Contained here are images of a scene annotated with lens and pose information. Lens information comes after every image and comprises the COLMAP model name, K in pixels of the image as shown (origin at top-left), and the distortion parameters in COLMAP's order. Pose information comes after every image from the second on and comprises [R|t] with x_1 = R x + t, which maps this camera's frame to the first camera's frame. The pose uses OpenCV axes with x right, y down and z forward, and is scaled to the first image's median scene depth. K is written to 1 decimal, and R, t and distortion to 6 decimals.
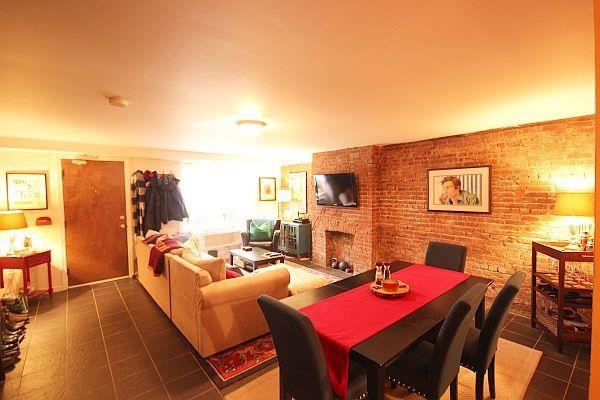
lens RADIAL K [[275.7, 0, 300.0], [0, 275.7, 200.0], [0, 0, 1]] dist [-0.000130, -0.000035]
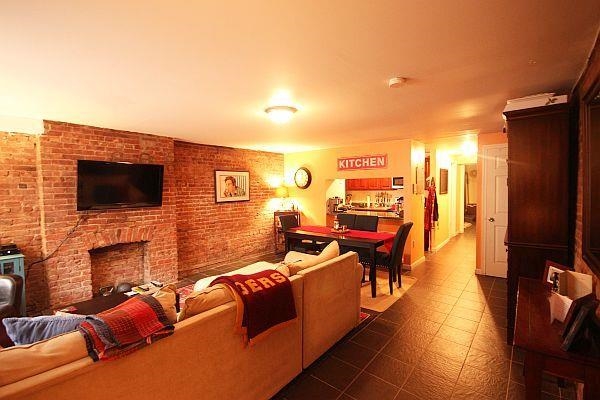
lens RADIAL K [[275.7, 0, 300.0], [0, 275.7, 200.0], [0, 0, 1]] dist [-0.000130, -0.000035]
pose [[-0.170383, -0.040707, 0.984537, -0.852941], [0.042201, 0.997928, 0.048564, -0.018957], [-0.984474, 0.049823, -0.168312, 0.859078]]
